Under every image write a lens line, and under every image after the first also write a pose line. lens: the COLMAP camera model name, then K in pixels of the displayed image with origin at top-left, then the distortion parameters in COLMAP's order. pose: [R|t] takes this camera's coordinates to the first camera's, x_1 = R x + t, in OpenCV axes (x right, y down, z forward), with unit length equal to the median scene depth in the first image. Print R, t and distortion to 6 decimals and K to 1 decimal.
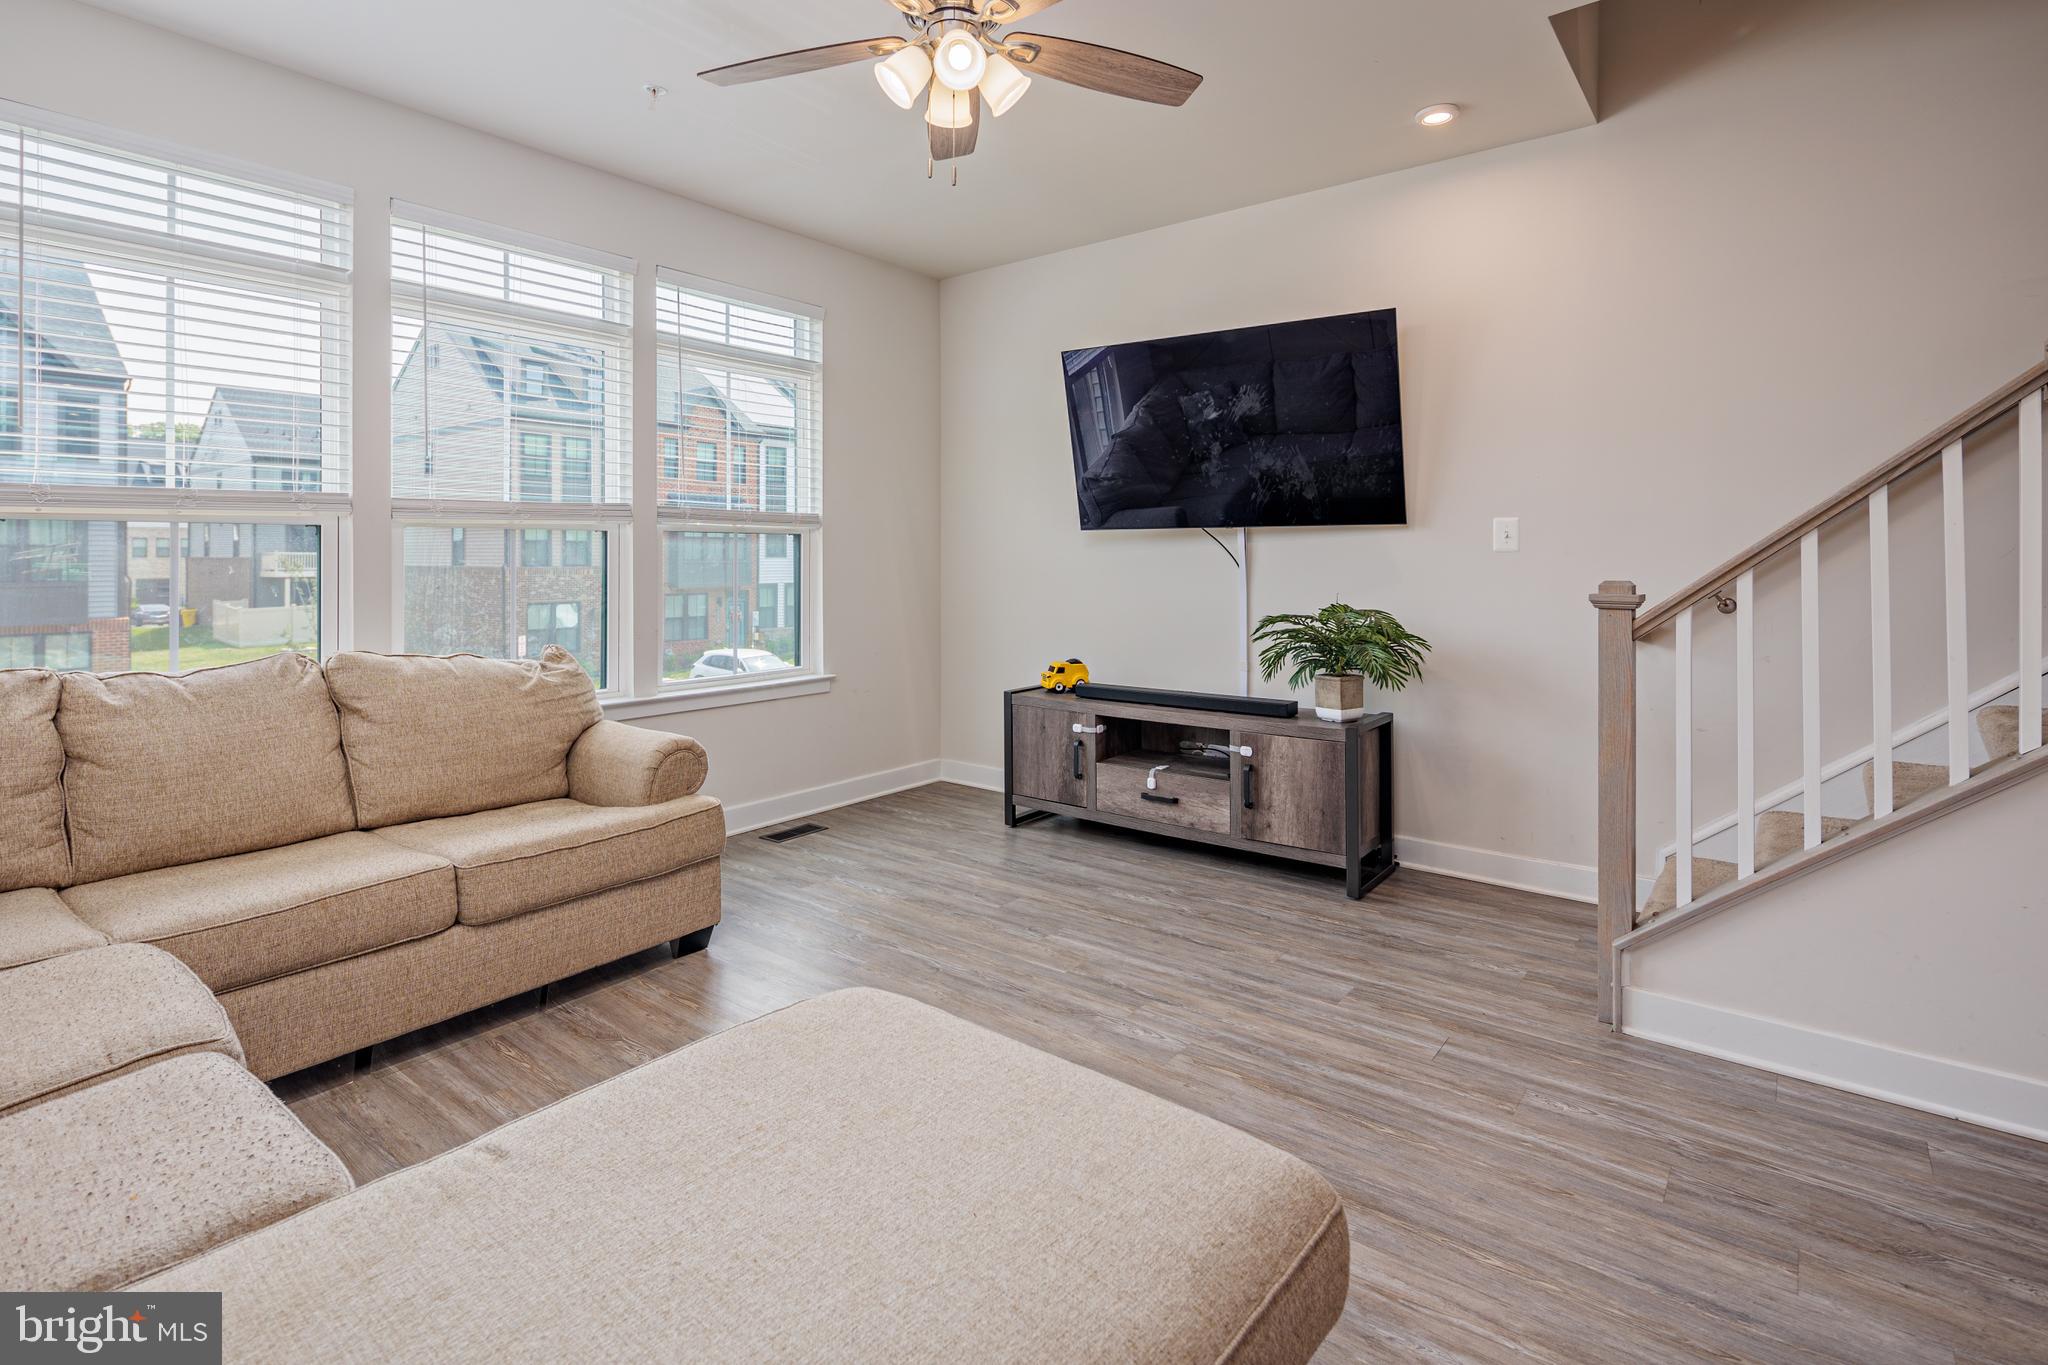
lens RADIAL K [[995.3, 0, 1023.9], [0, 995.3, 557.1], [0, 0, 1]] dist [0.007847, -0.006308]
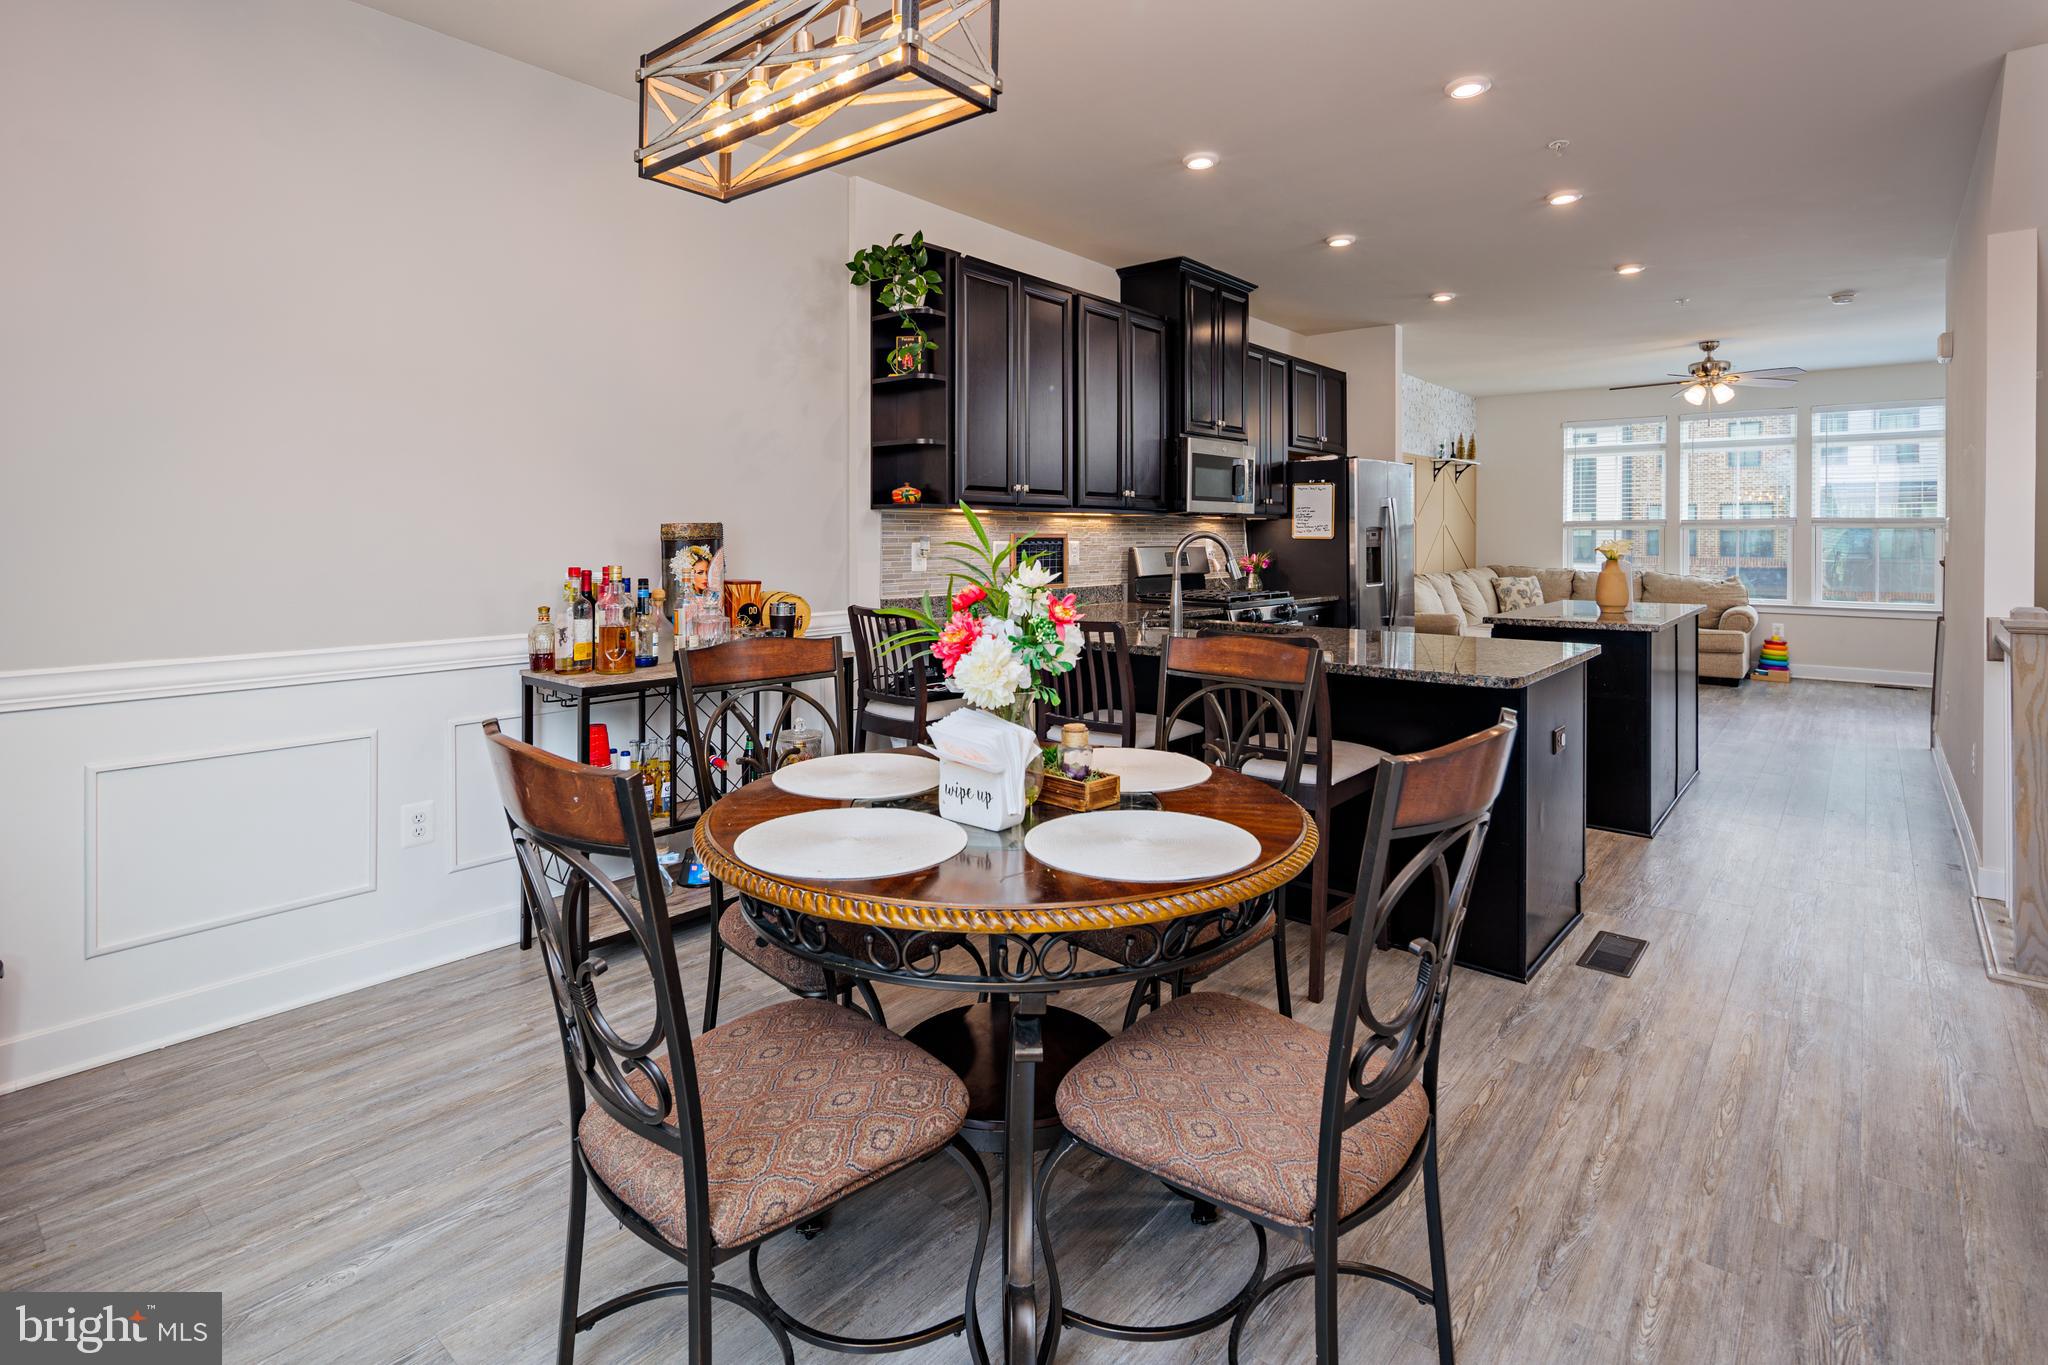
lens RADIAL K [[995.3, 0, 1012.1], [0, 995.3, 540.5], [0, 0, 1]] dist [0.007847, -0.006308]
pose [[-0.037856, 0.004329, -0.999274, 2.296735], [-0.002737, 0.999986, 0.004436, -0.008454], [0.999279, 0.002903, -0.037843, -0.802160]]
